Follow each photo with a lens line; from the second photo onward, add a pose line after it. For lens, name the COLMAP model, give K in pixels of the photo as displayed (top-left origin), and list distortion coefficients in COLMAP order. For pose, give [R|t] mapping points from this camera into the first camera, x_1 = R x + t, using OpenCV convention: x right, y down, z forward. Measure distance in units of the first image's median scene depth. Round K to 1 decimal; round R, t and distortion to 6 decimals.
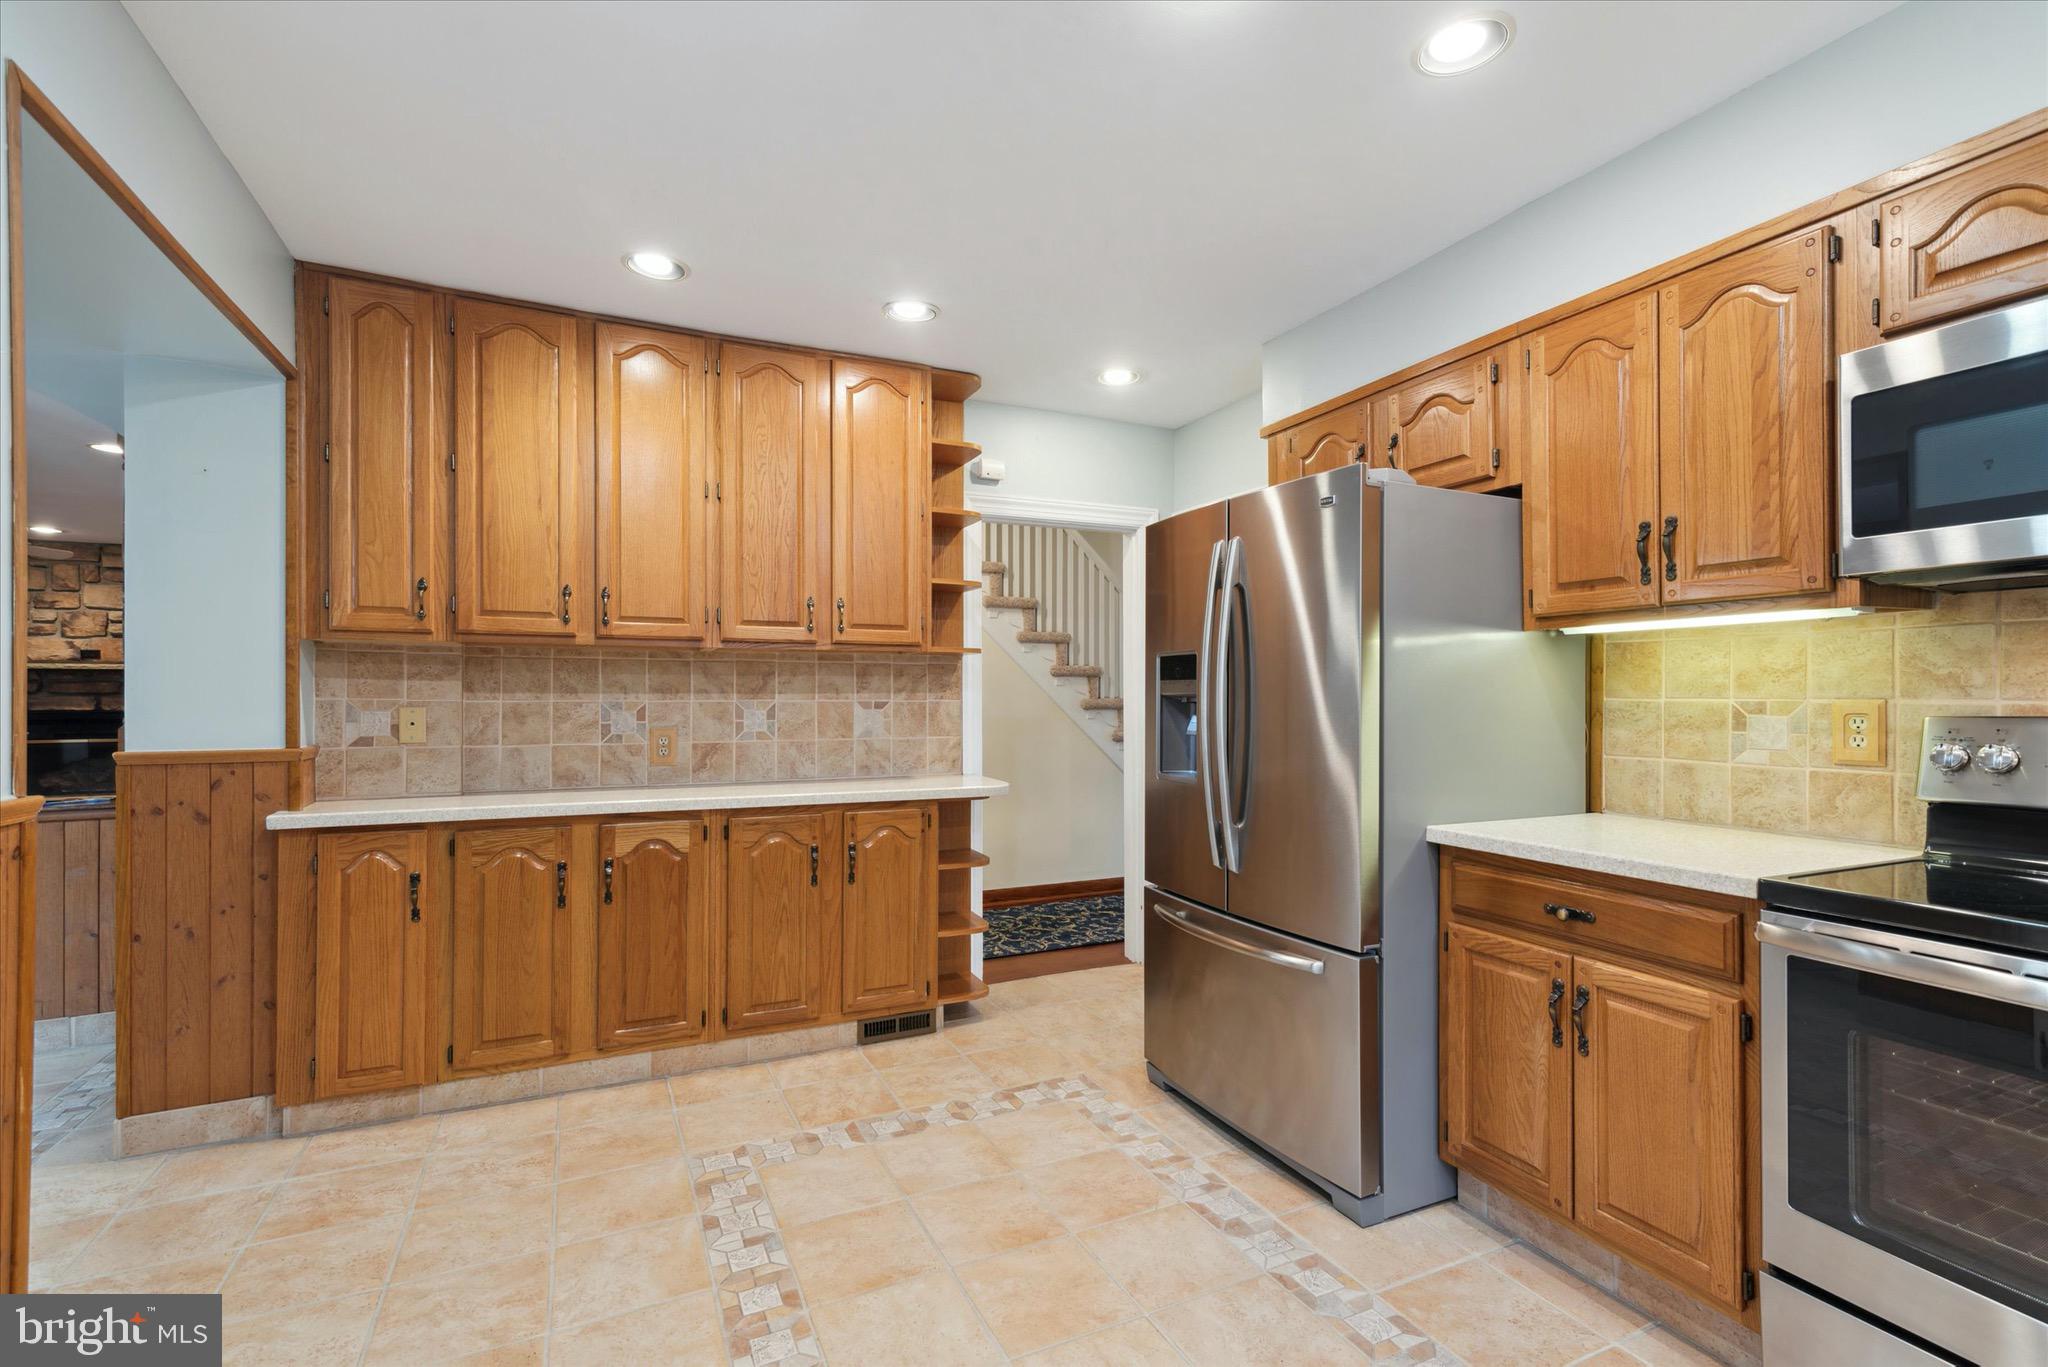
lens RADIAL K [[920.2, 0, 1038.4], [0, 920.2, 693.3], [0, 0, 1]] dist [0.016014, -0.001700]
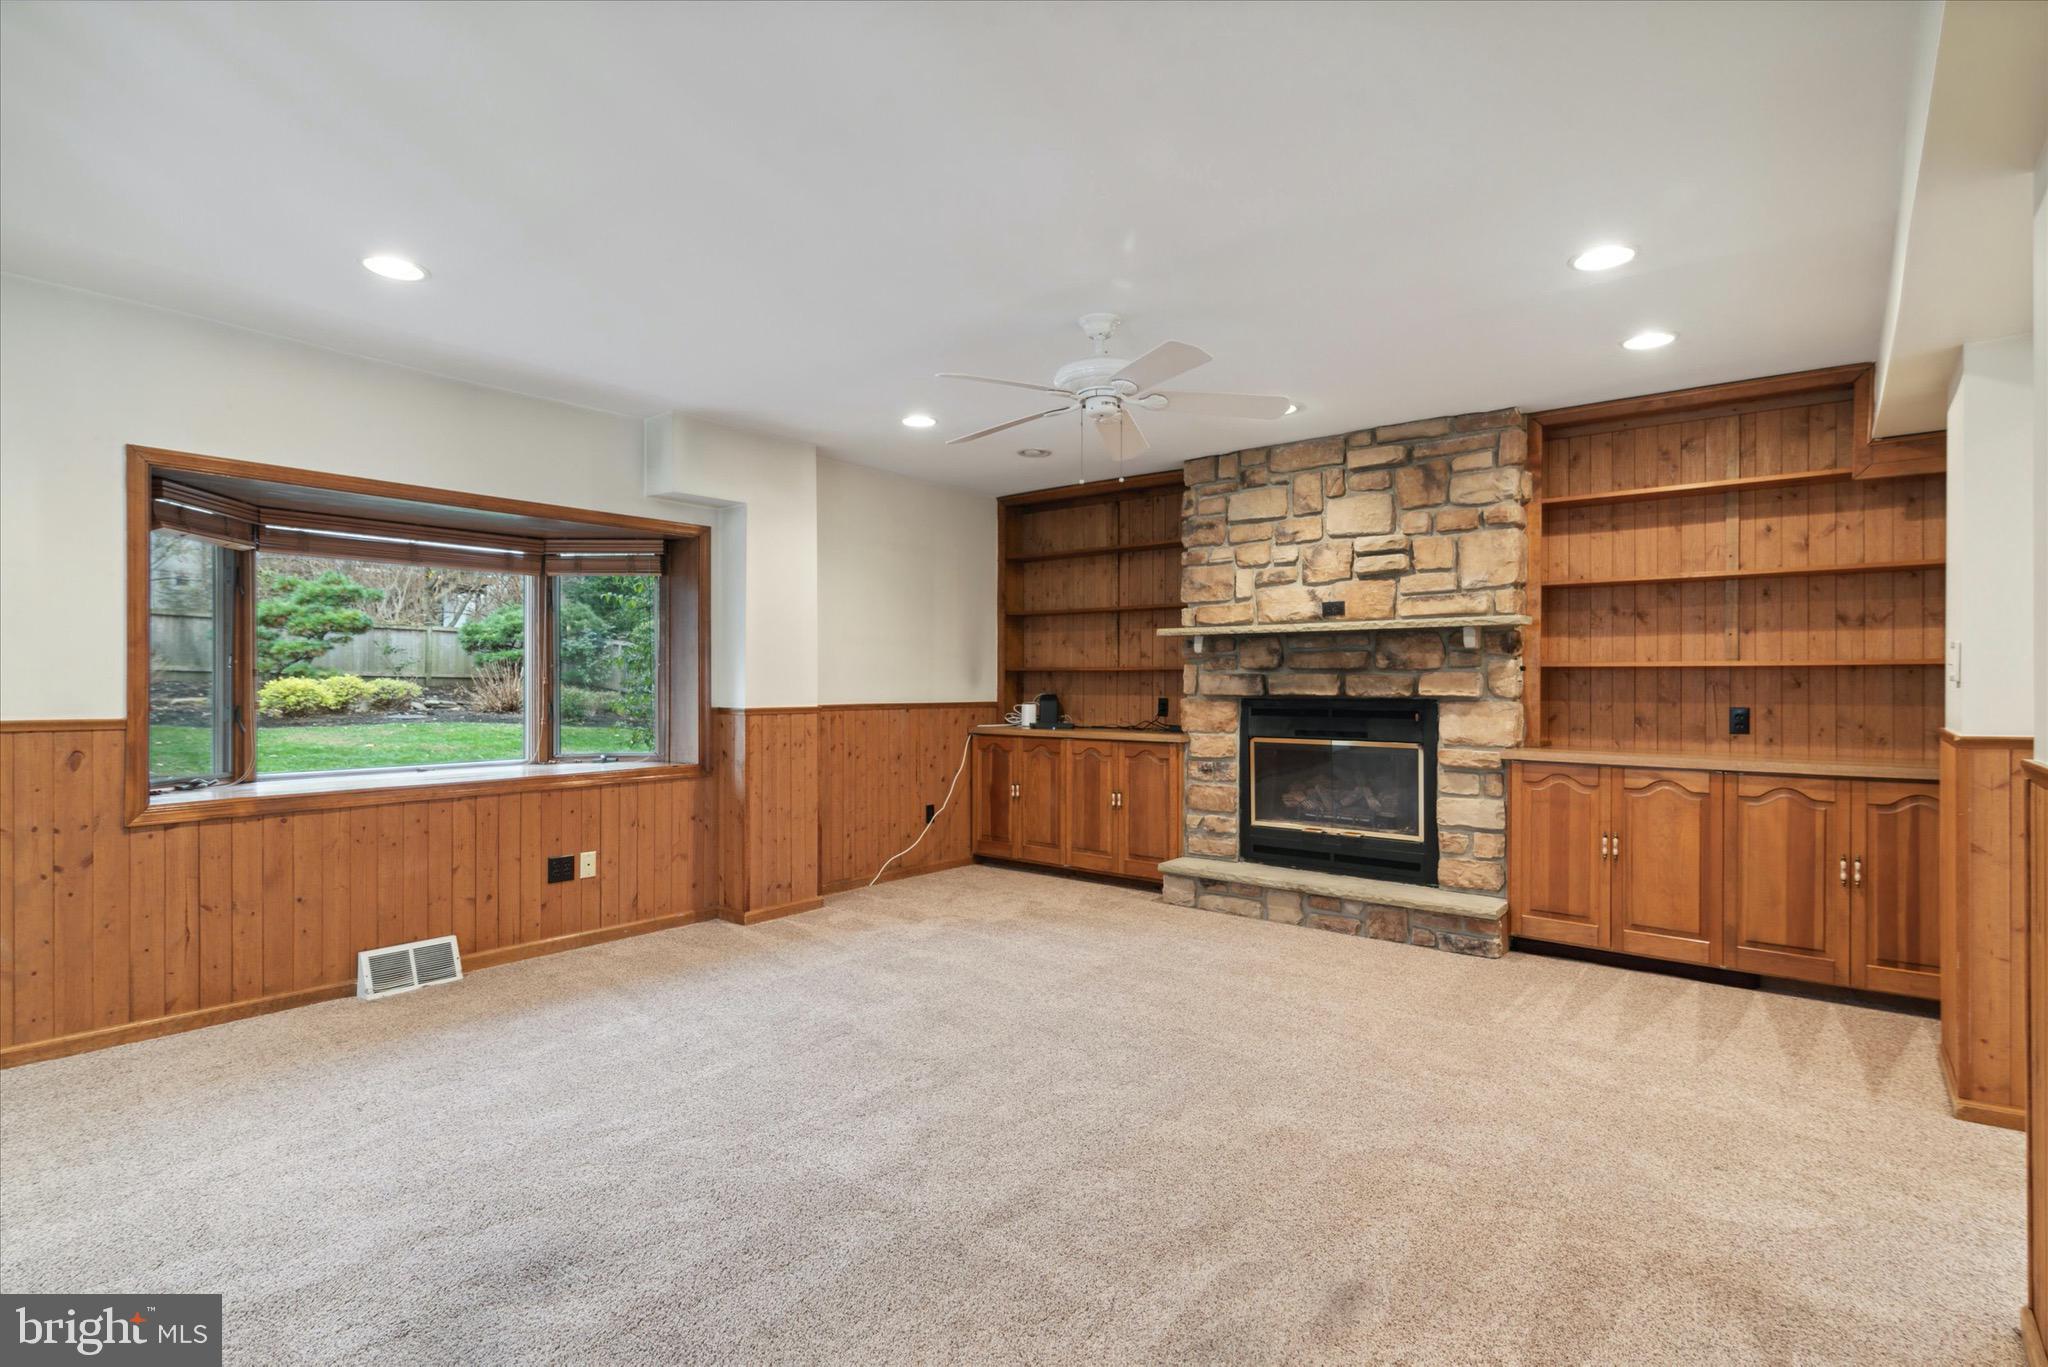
lens RADIAL K [[990.1, 0, 1021.5], [0, 990.1, 680.6], [0, 0, 1]] dist [0.001006, -0.000039]
pose [[0.422937, 0.004974, -0.906145, -1.678454], [0.004097, 0.999964, 0.007402, 0.005997], [0.906150, -0.006843, 0.422902, 1.774711]]
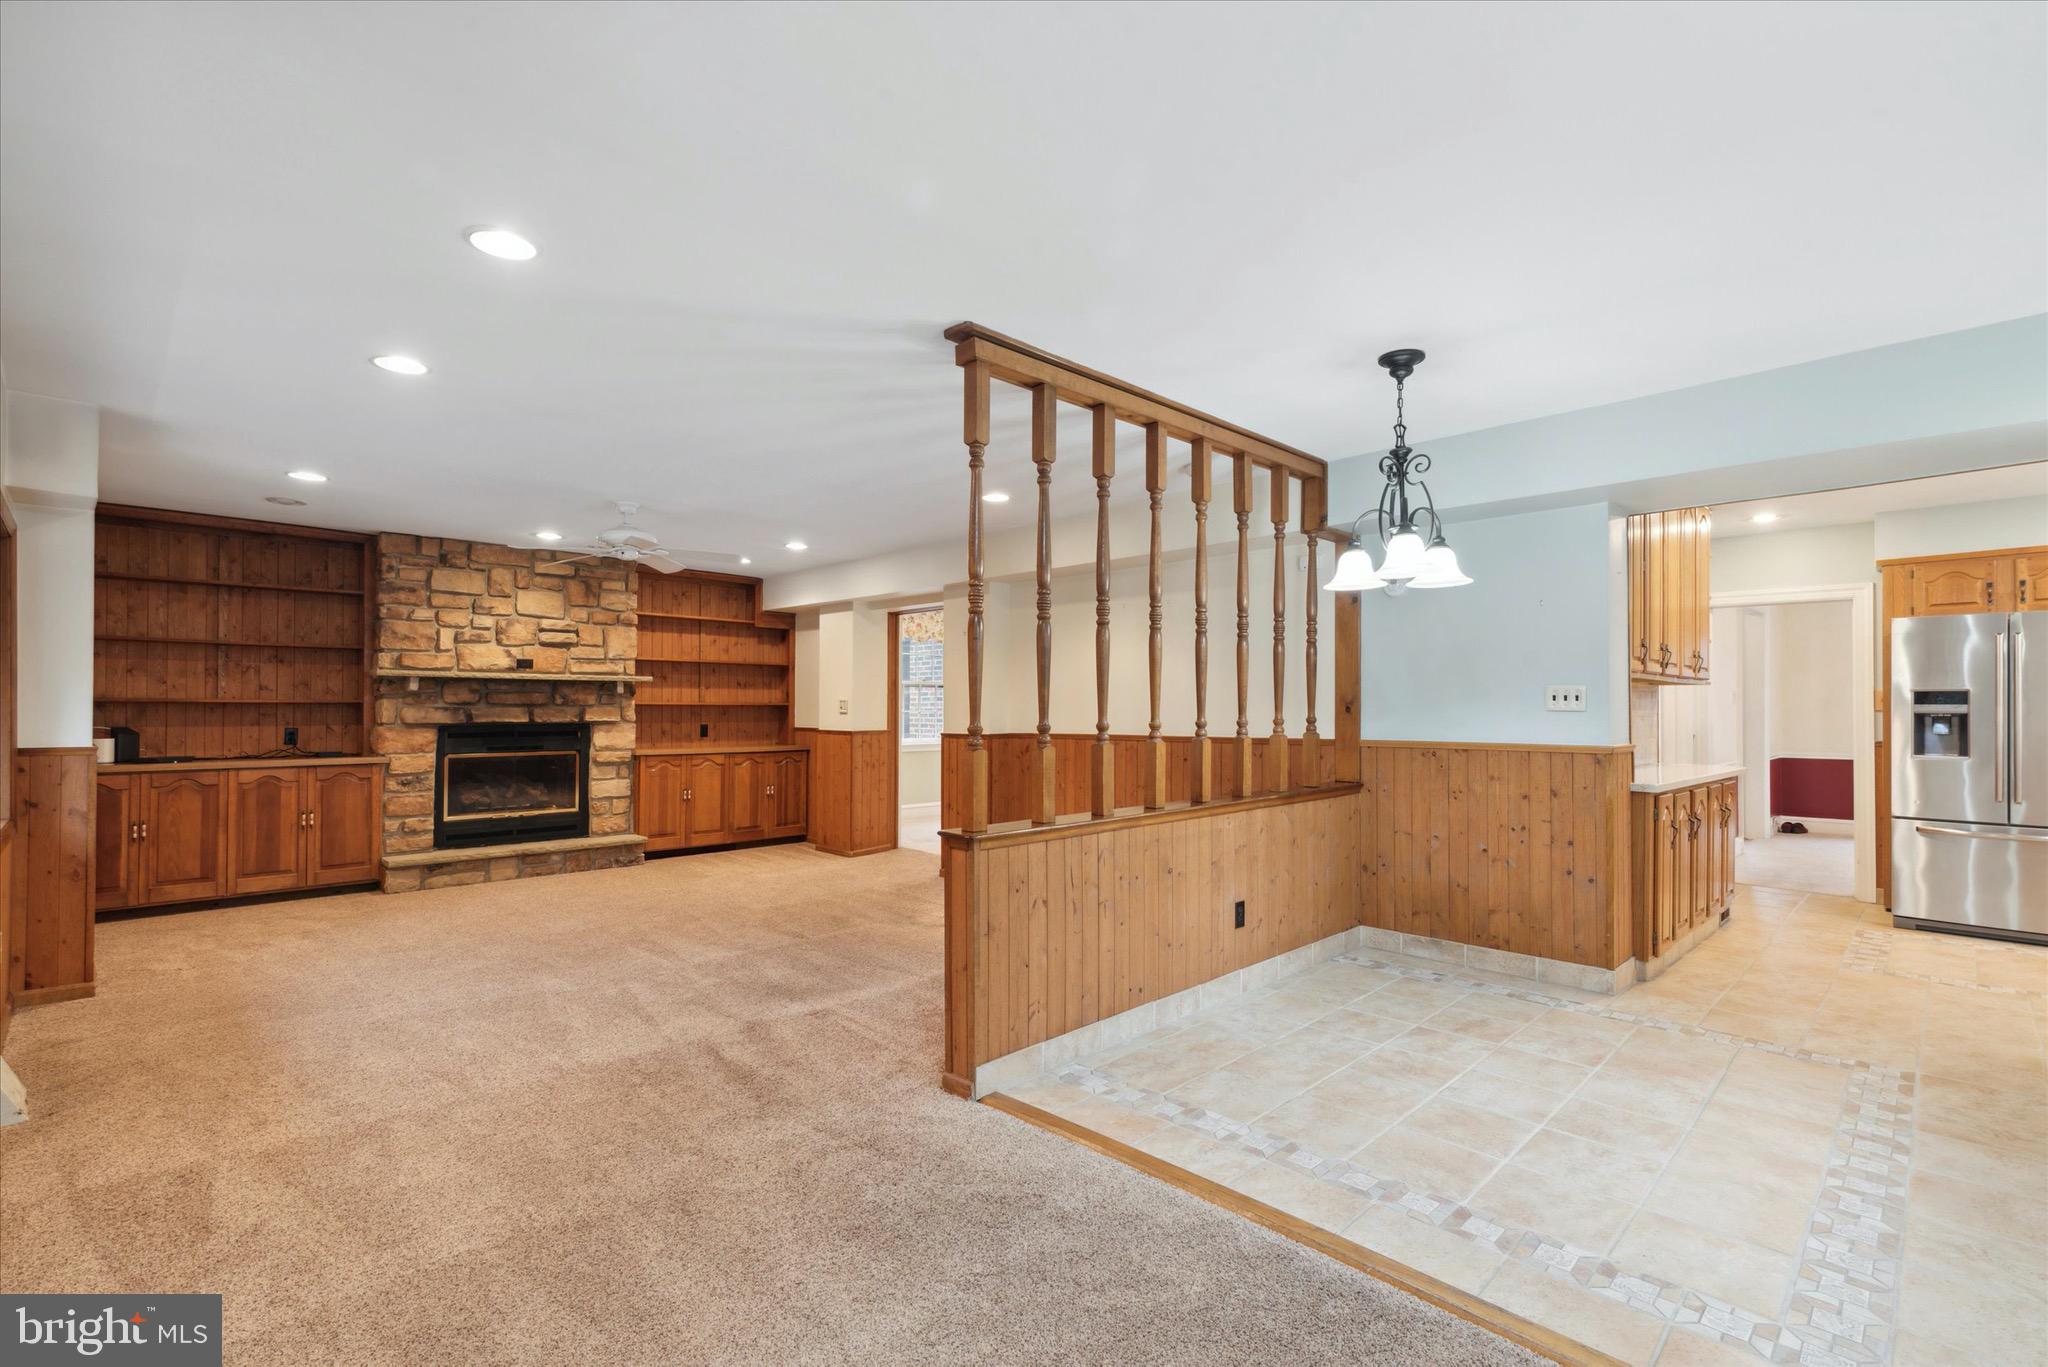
lens RADIAL K [[920.2, 0, 1021.1], [0, 920.2, 704.7], [0, 0, 1]] dist [0.016014, -0.001700]
pose [[0.947142, 0.005852, 0.320760, -2.869910], [-0.005171, 0.999982, -0.002975, 0.001402], [-0.320772, 0.001159, 0.947156, -0.203864]]
